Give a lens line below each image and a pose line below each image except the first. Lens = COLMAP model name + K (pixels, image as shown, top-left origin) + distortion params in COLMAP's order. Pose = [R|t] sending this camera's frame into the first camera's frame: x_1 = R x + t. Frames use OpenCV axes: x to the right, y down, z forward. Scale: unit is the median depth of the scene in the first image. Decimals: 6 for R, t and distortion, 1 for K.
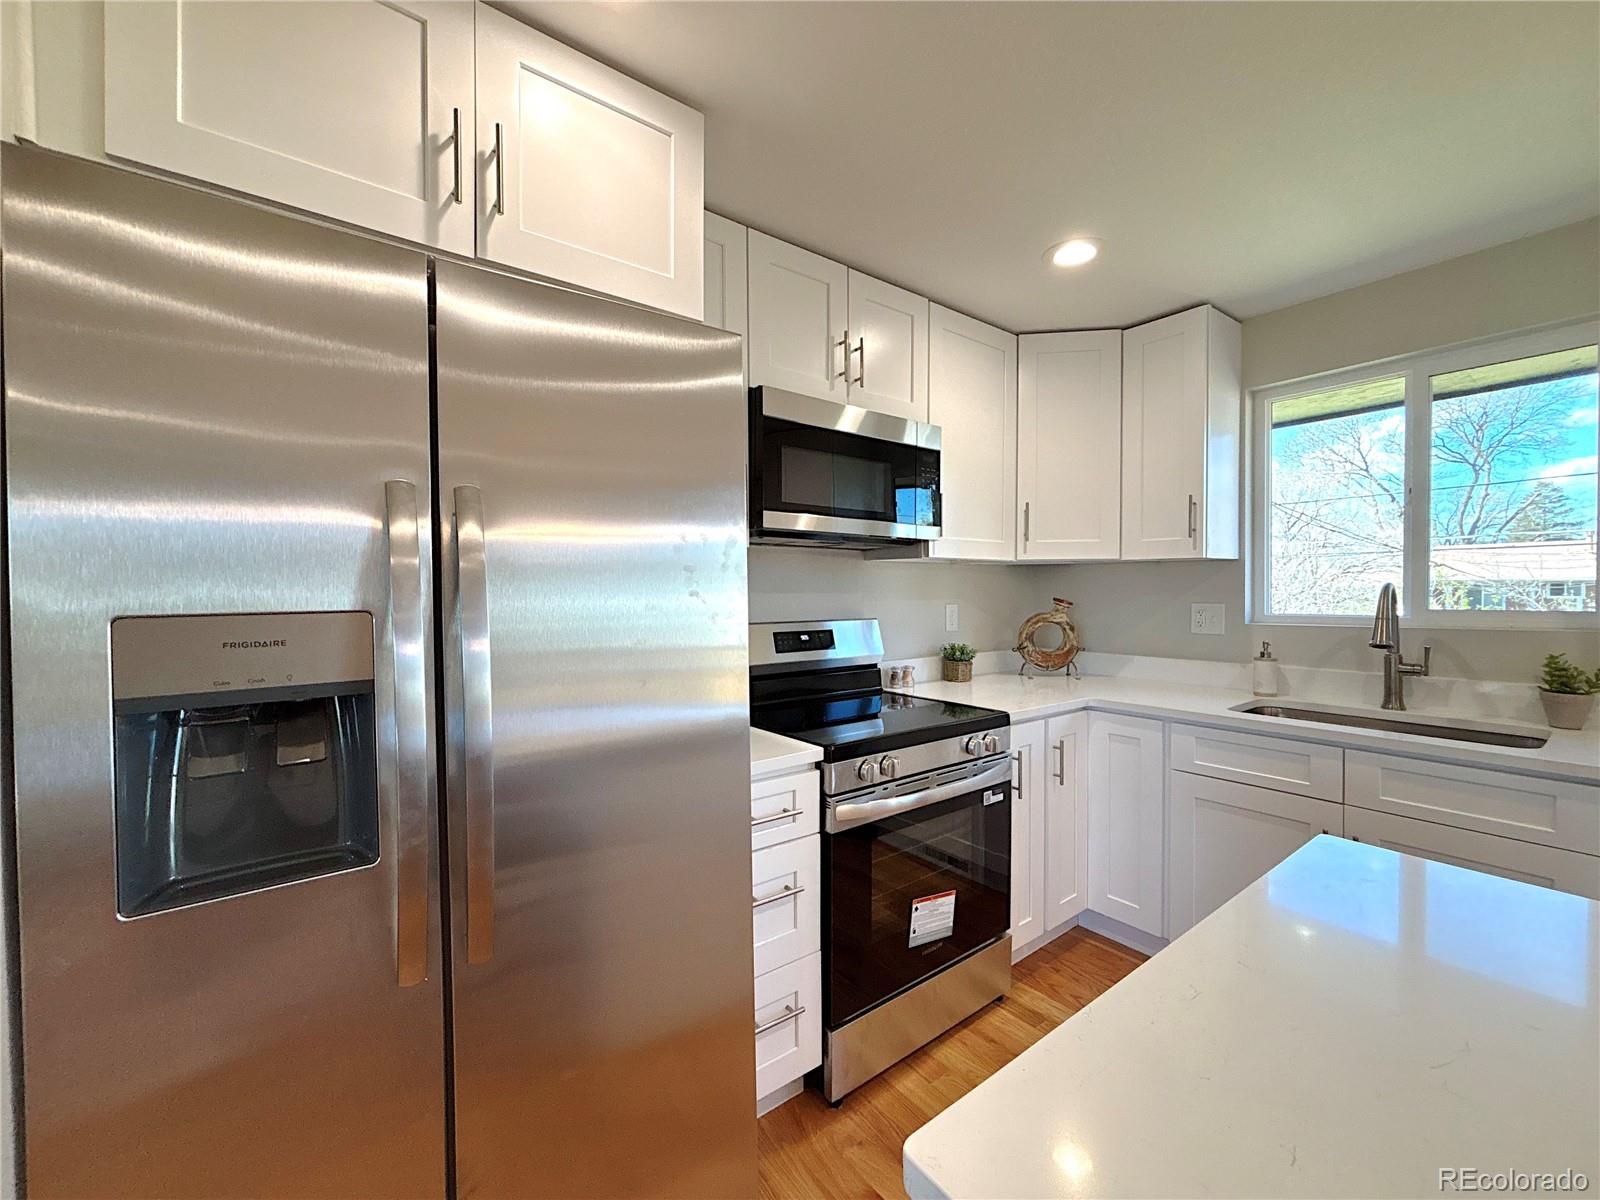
lens RADIAL K [[643.6, 0, 802.9], [0, 643.6, 598.2], [0, 0, 1]] dist [0.002027, -0.000246]
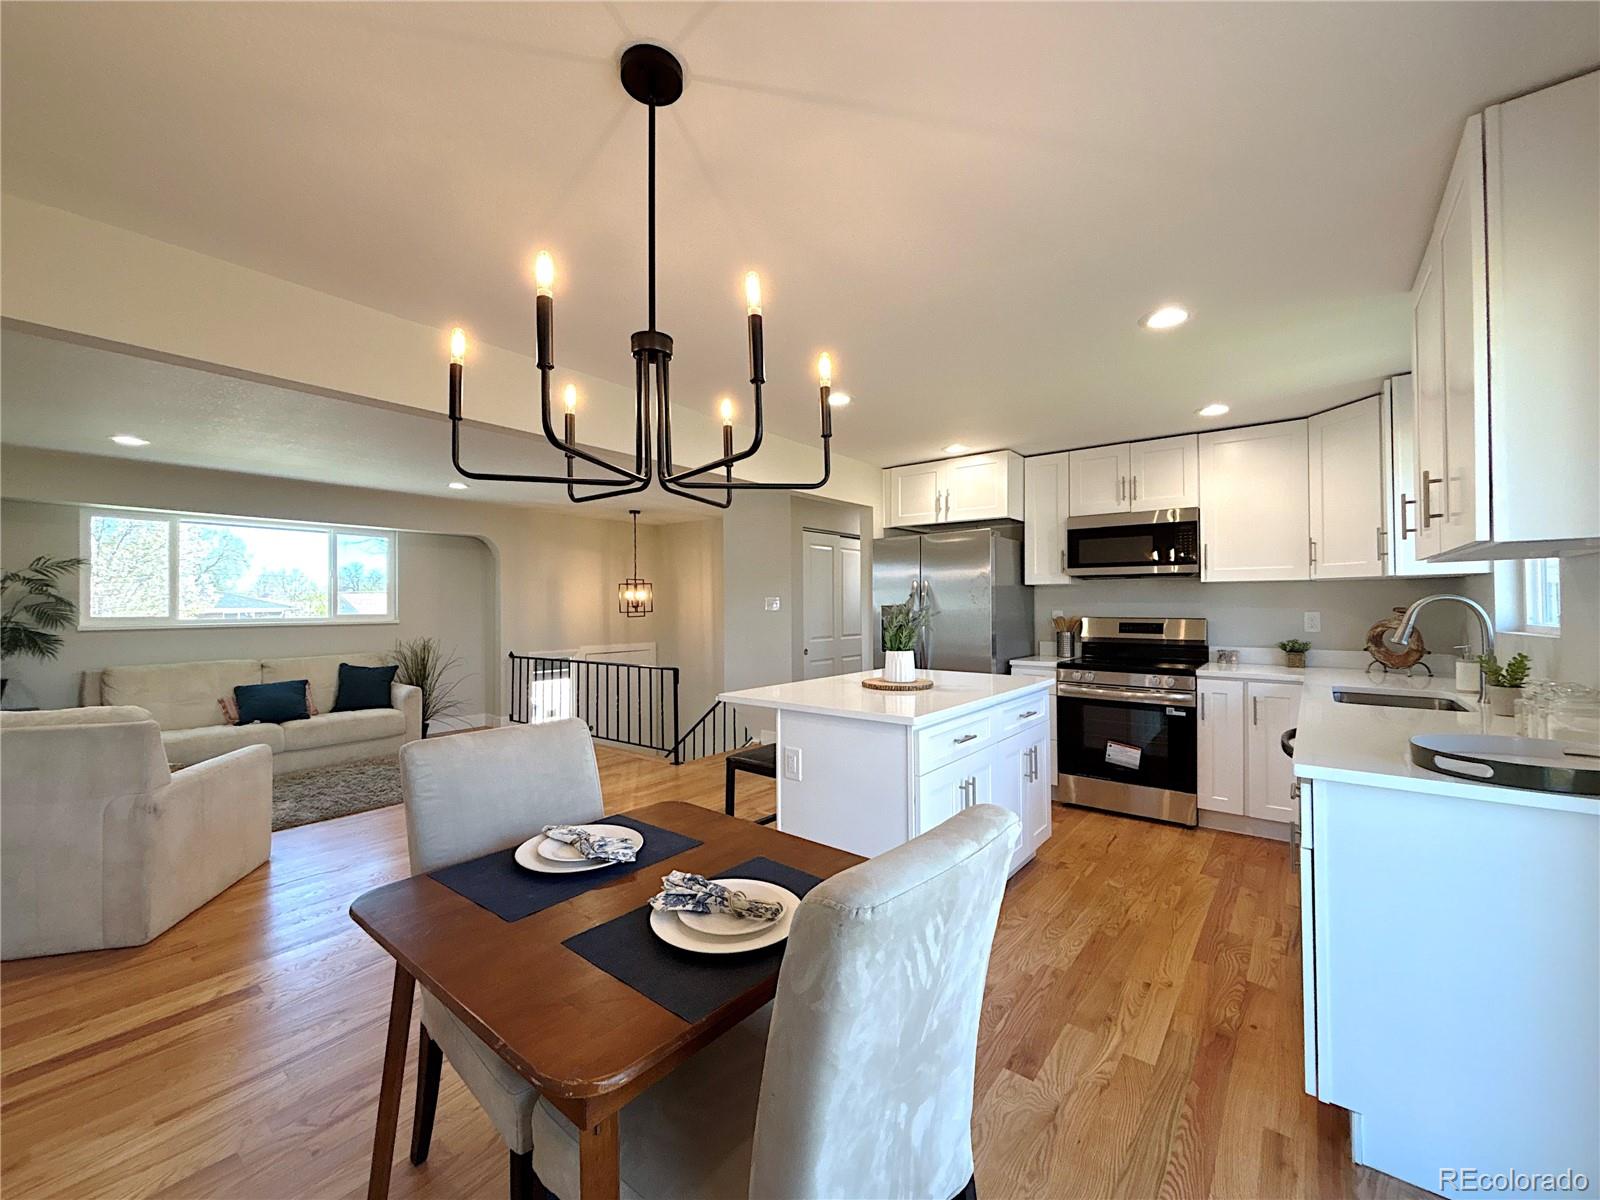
lens RADIAL K [[643.6, 0, 797.6], [0, 643.6, 594.5], [0, 0, 1]] dist [0.002027, -0.000246]
pose [[0.239212, -0.013135, -0.970879, 1.776023], [-0.009817, 0.999825, -0.015945, 0.007273], [0.970918, 0.013345, 0.239041, -0.496991]]
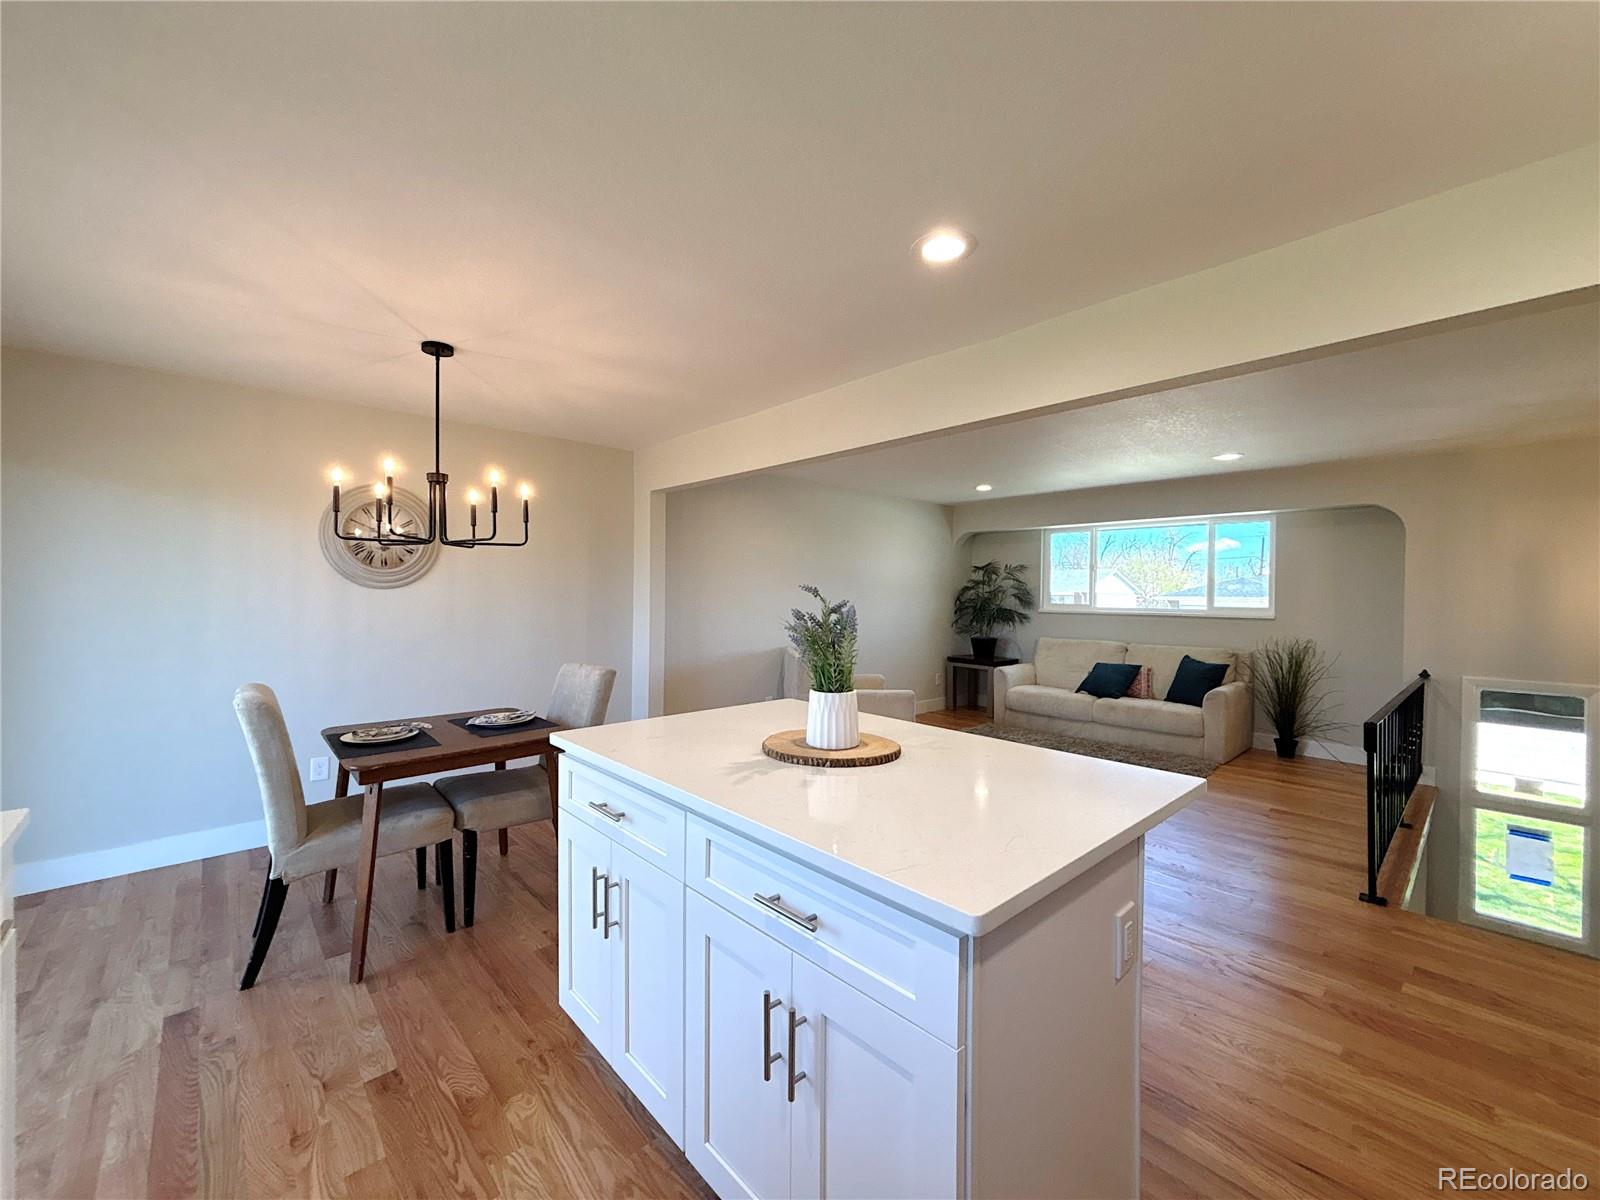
lens RADIAL K [[643.6, 0, 792.1], [0, 643.6, 594.9], [0, 0, 1]] dist [0.002027, -0.000246]
pose [[-0.996375, -0.001981, -0.085041, 0.543518], [-0.003657, 0.999802, 0.019556, -0.030266], [0.084986, 0.019796, -0.996185, 0.880403]]
